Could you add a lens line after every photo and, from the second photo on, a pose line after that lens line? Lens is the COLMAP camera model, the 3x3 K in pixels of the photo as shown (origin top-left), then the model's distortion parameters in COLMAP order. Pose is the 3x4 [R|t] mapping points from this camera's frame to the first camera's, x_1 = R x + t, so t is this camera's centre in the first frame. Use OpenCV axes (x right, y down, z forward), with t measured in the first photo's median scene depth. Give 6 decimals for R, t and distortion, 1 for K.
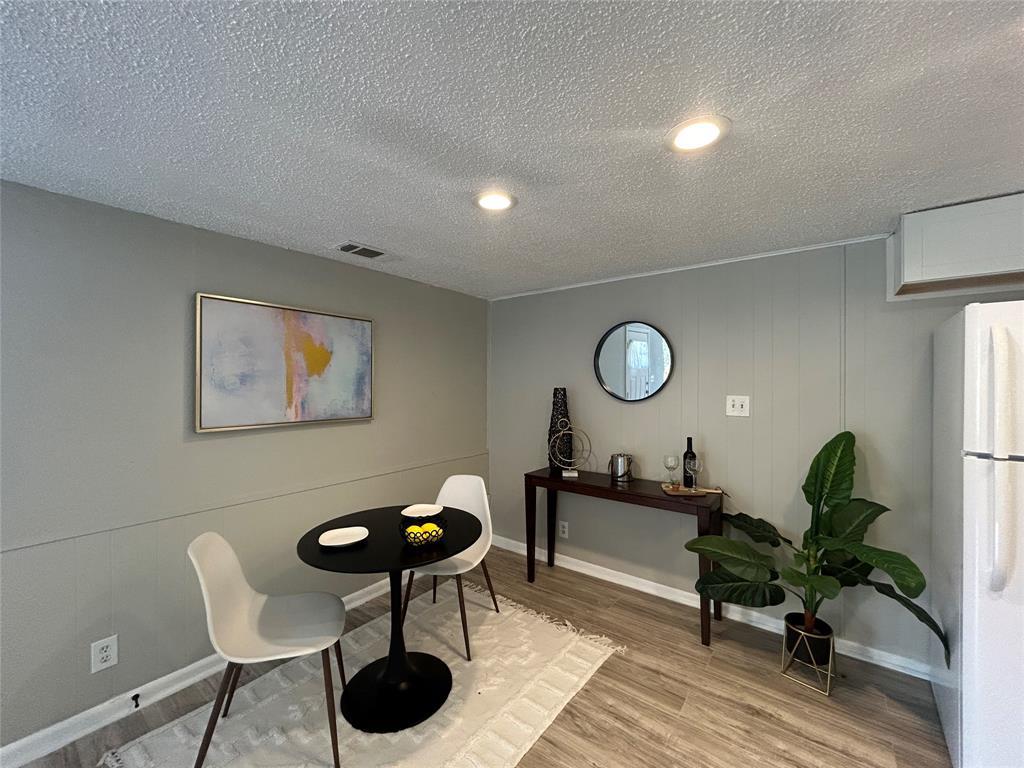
lens RADIAL K [[411.6, 0, 511.5], [0, 411.6, 384.4], [0, 0, 1]] dist [-0.003121, 0.001318]
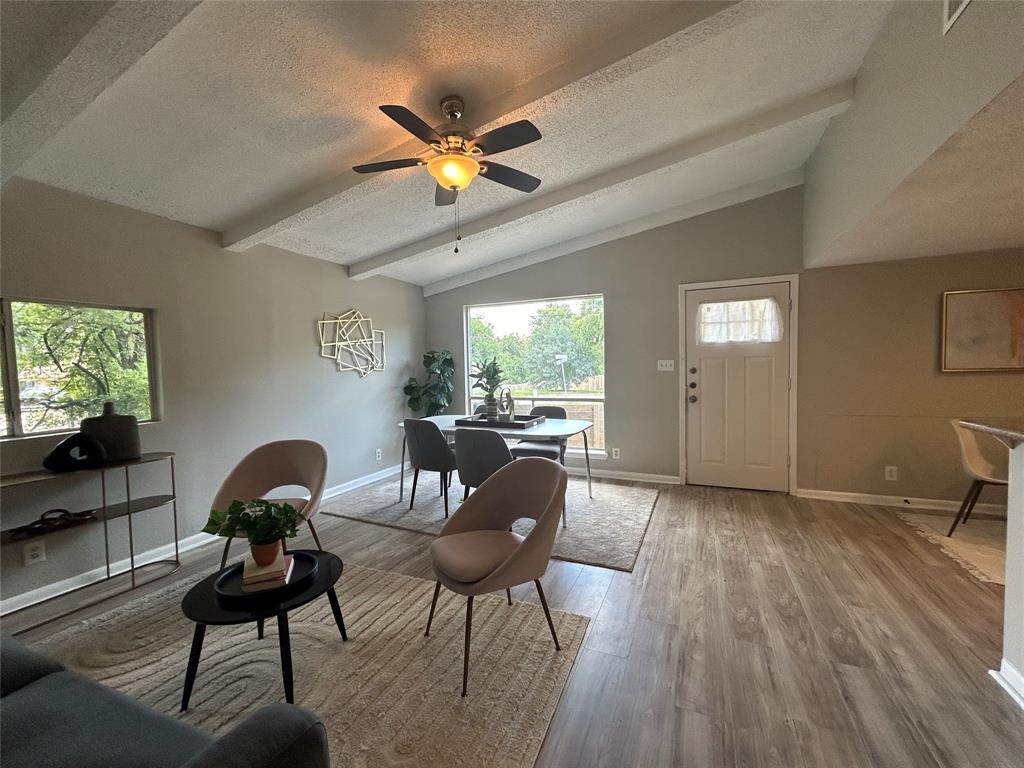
lens RADIAL K [[411.6, 0, 512.6], [0, 411.6, 384.8], [0, 0, 1]] dist [-0.003121, 0.001318]
pose [[0.224102, 0.032318, -0.974030, 0.557460], [0.024099, 0.998961, 0.038690, 0.060304], [0.974268, -0.032143, 0.223090, -1.219858]]
